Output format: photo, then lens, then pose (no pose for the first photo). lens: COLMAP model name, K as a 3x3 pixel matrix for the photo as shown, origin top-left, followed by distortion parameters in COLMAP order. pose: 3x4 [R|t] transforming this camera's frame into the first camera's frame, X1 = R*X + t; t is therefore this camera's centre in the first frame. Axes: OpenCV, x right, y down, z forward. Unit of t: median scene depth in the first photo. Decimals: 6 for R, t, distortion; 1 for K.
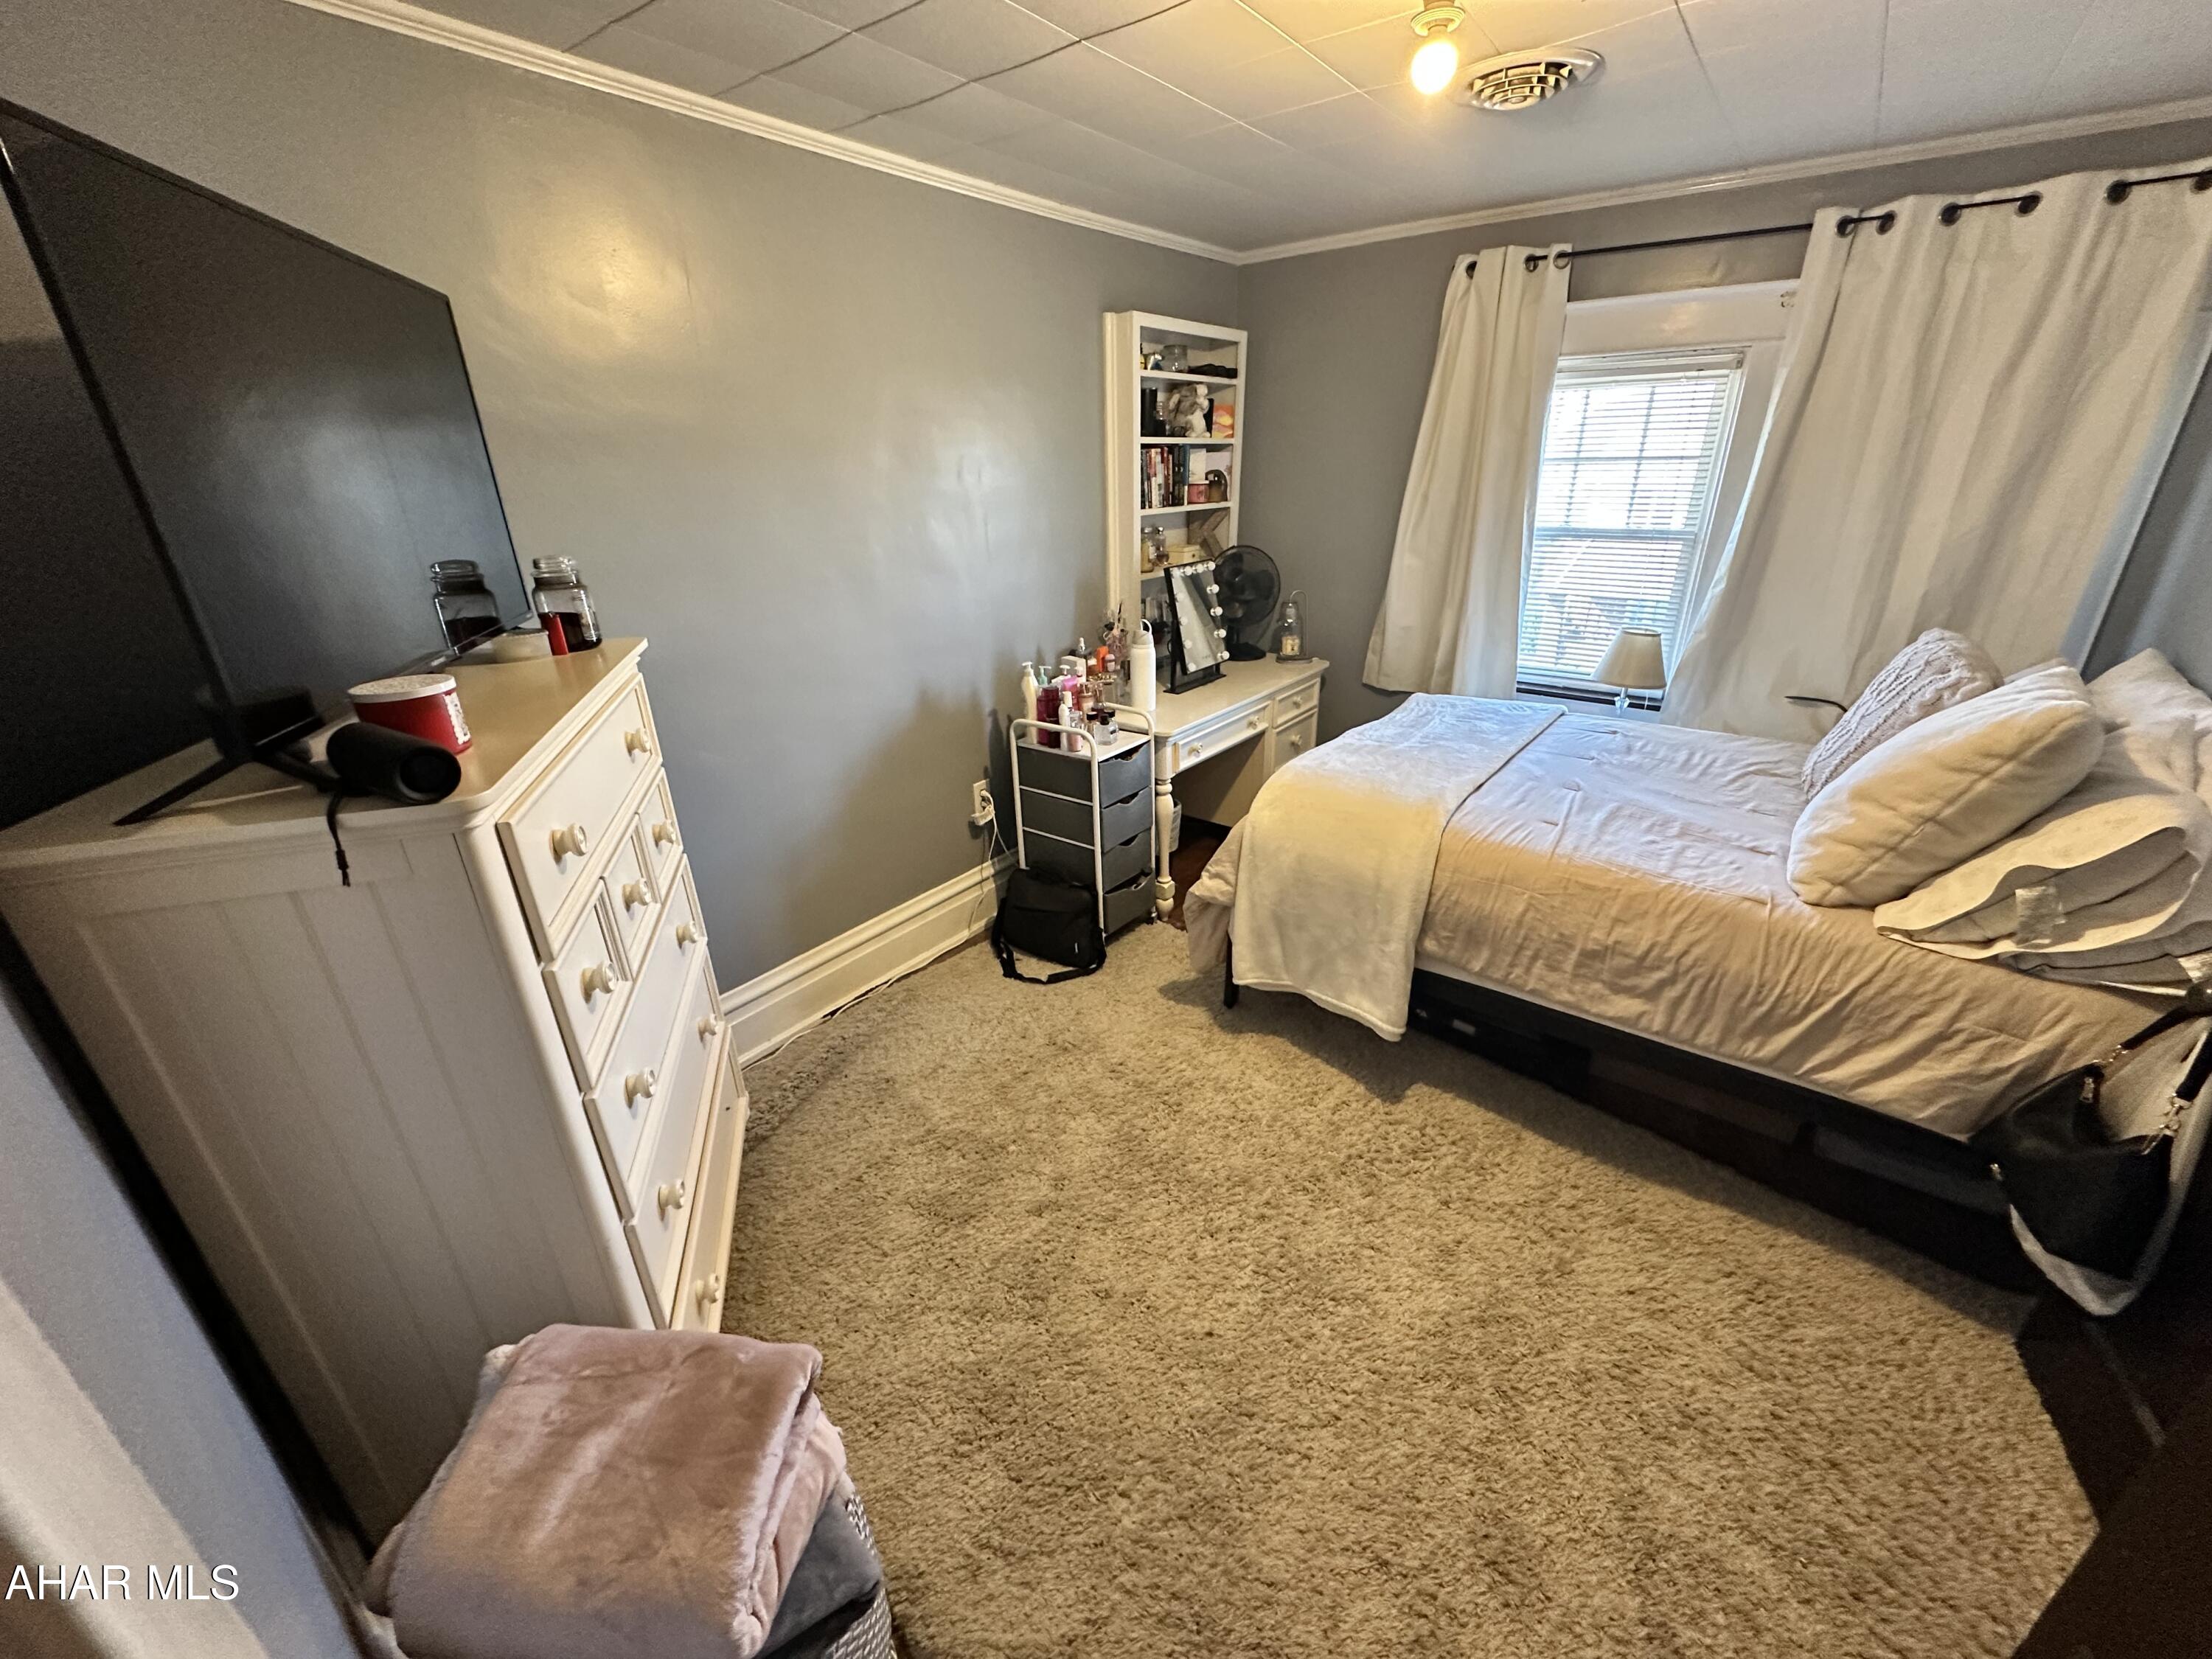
lens RADIAL K [[879.0, 0, 1103.3], [0, 879.0, 834.7], [0, 0, 1]] dist [-0.003298, 0.000448]
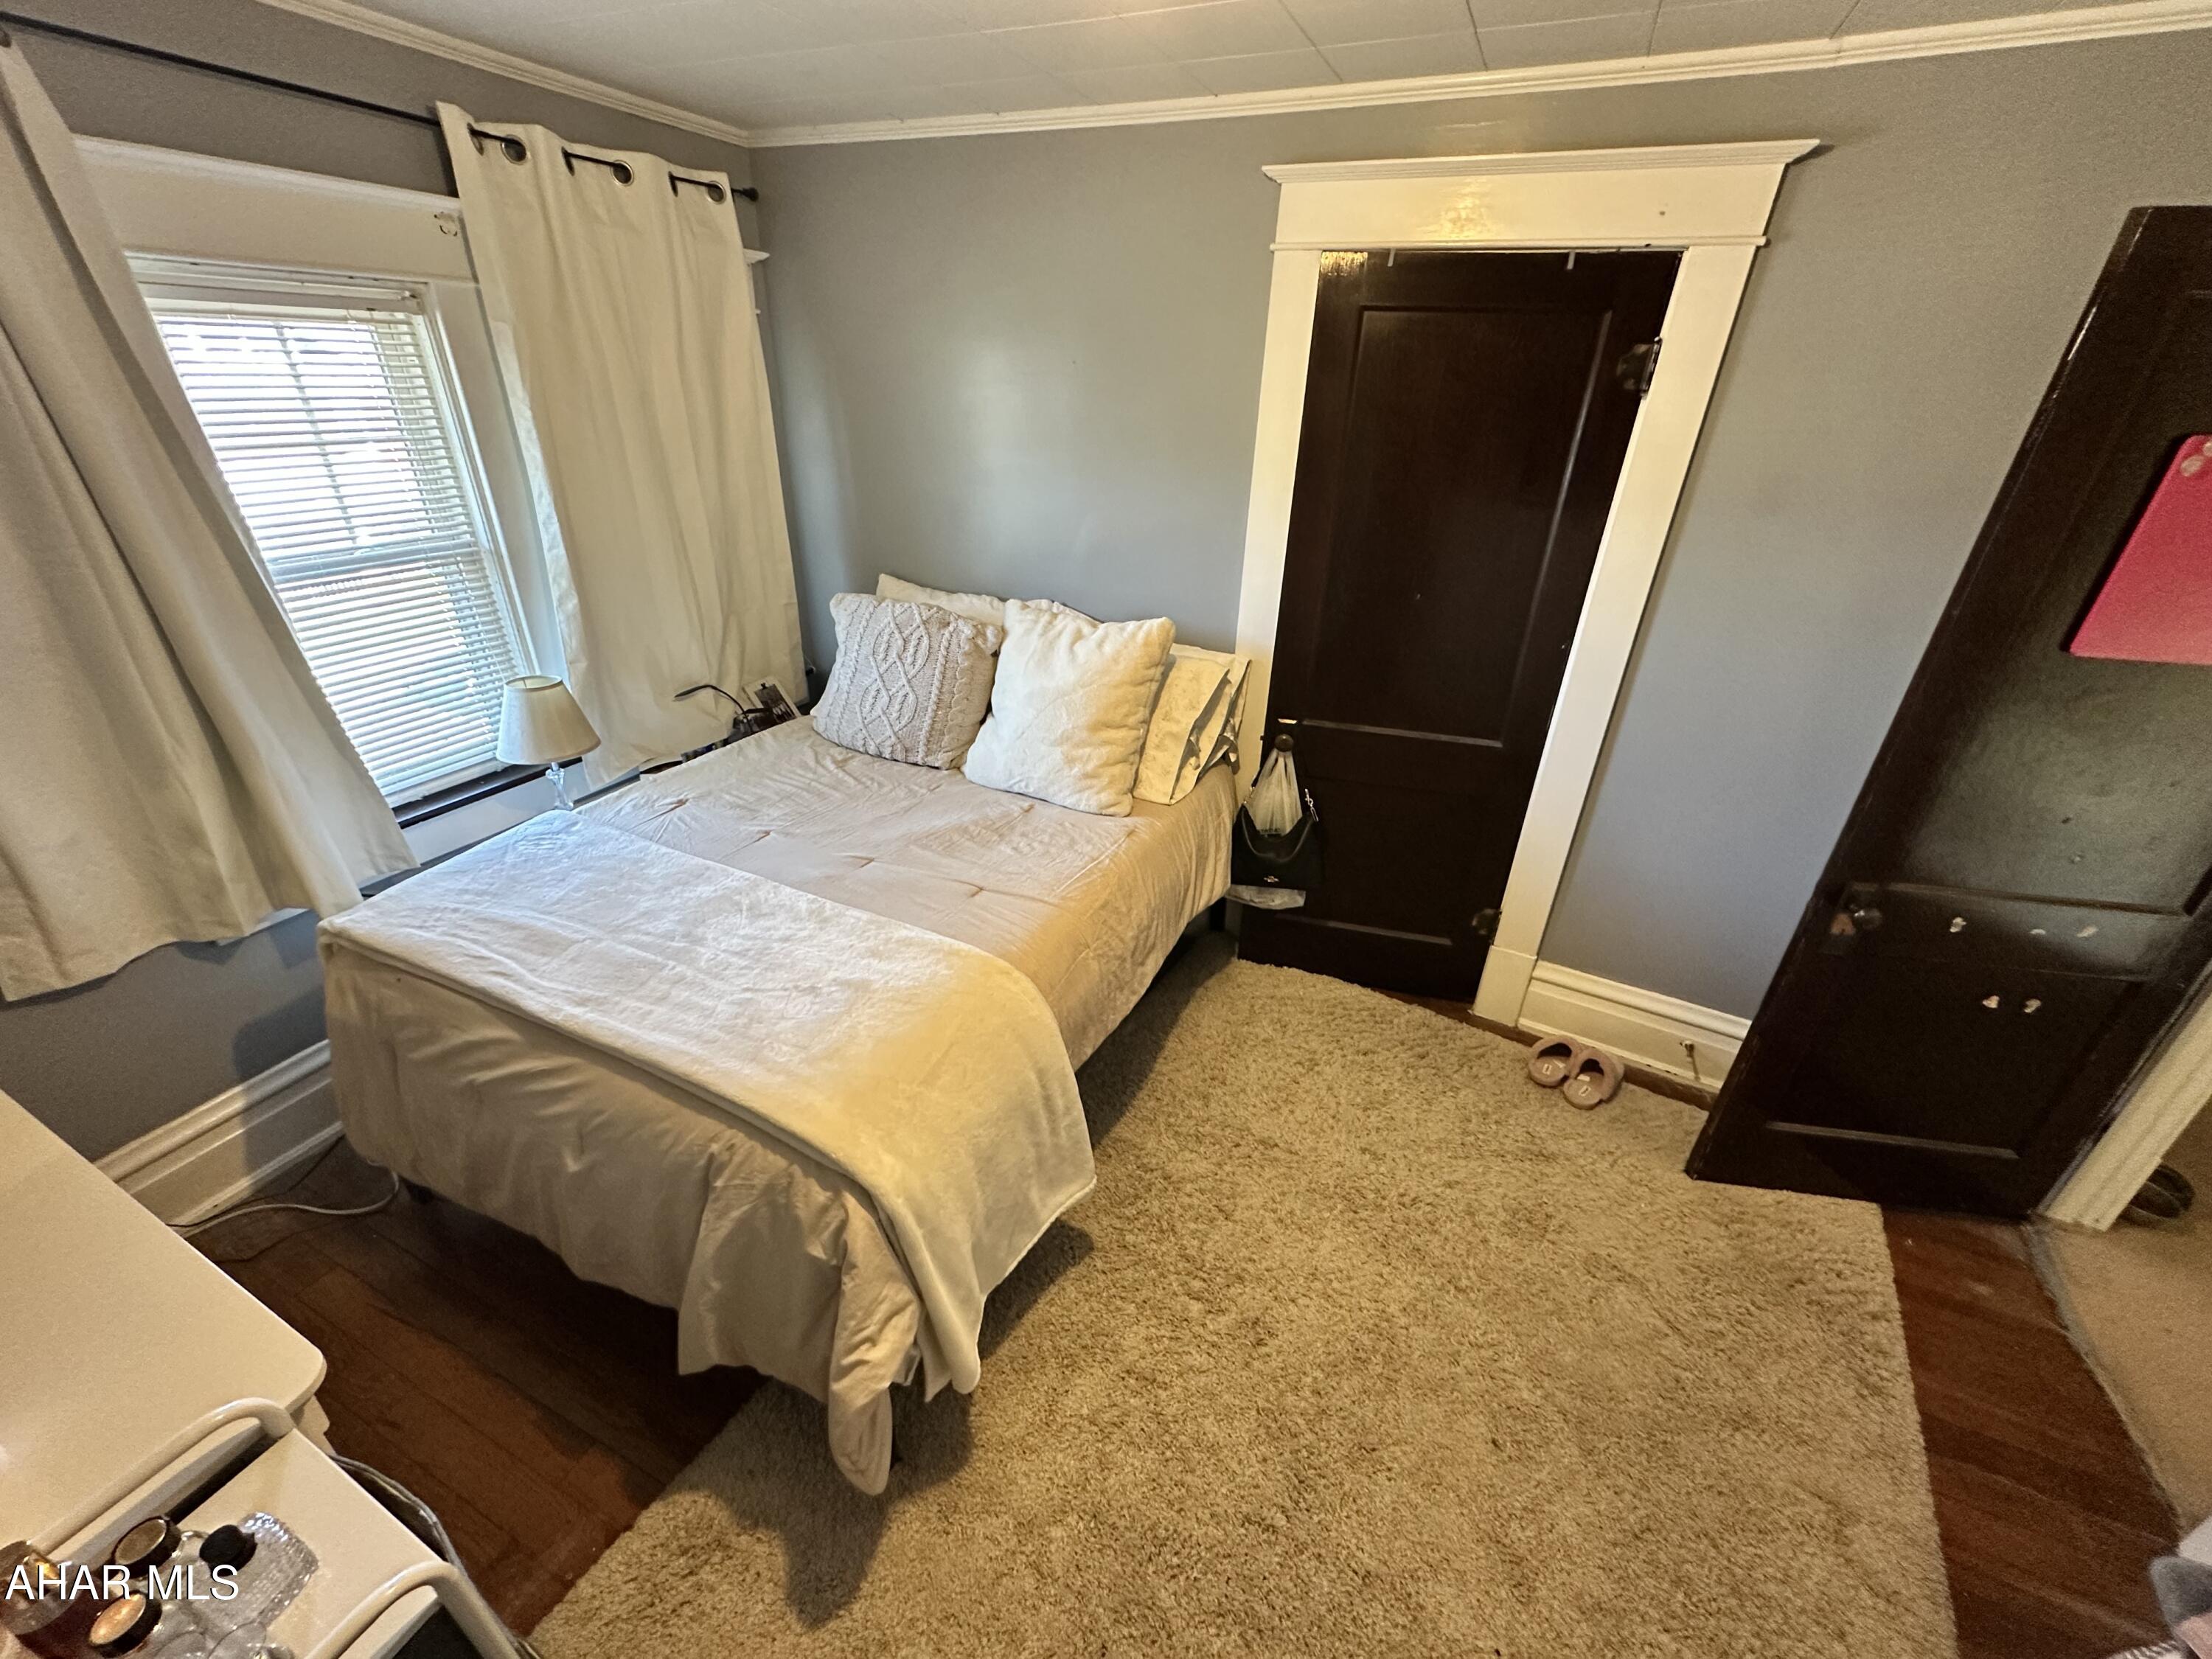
lens RADIAL K [[879.0, 0, 1103.3], [0, 879.0, 832.4], [0, 0, 1]] dist [-0.003298, 0.000448]
pose [[-0.207223, -0.445000, 0.871225, -0.215016], [0.361928, 0.792497, 0.490873, -0.381076], [-0.908882, 0.417041, -0.003166, 0.742360]]
